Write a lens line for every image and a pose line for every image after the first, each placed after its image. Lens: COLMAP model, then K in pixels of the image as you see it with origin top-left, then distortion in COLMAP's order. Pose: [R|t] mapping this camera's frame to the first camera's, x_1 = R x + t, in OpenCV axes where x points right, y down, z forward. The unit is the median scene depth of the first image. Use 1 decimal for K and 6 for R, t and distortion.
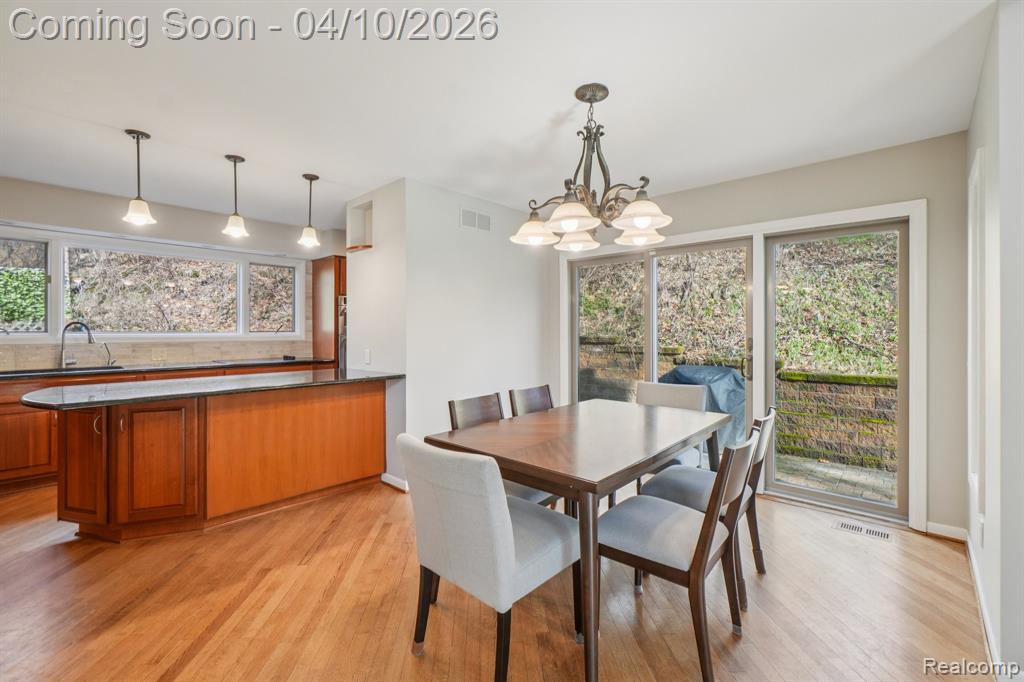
lens RADIAL K [[448.1, 0, 521.8], [0, 448.1, 331.9], [0, 0, 1]] dist [-0.007779, 0.001774]
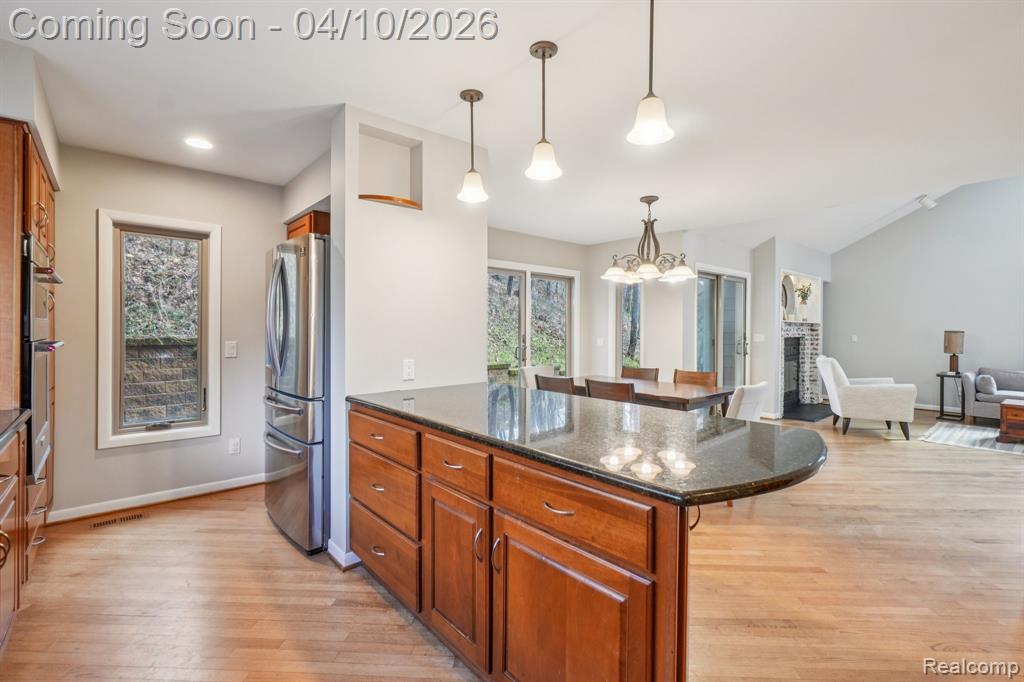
lens RADIAL K [[448.1, 0, 516.5], [0, 448.1, 331.9], [0, 0, 1]] dist [-0.007779, 0.001774]
pose [[0.120029, -0.004757, 0.992759, -0.705603], [0.000719, 0.999989, 0.004705, -0.002146], [-0.992770, 0.000149, 0.120031, 0.545141]]
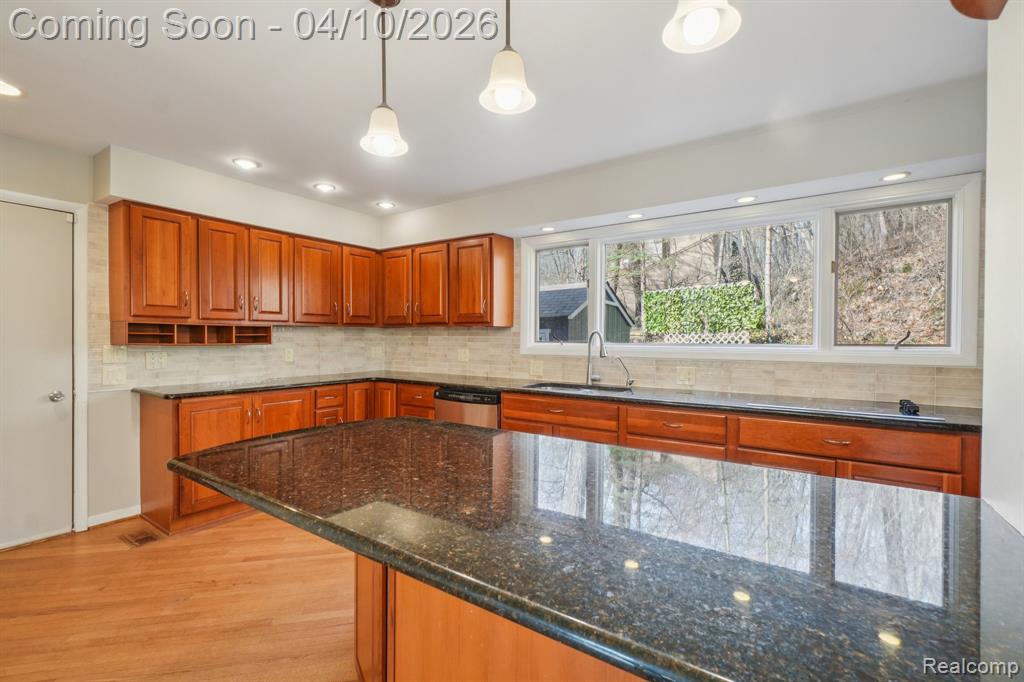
lens RADIAL K [[448.1, 0, 511.3], [0, 448.1, 340.4], [0, 0, 1]] dist [-0.007779, 0.001774]
pose [[0.126534, 0.004249, -0.991953, -0.135161], [-0.008042, 0.999962, 0.003258, -0.003843], [0.991930, 0.007565, 0.126564, 0.536230]]
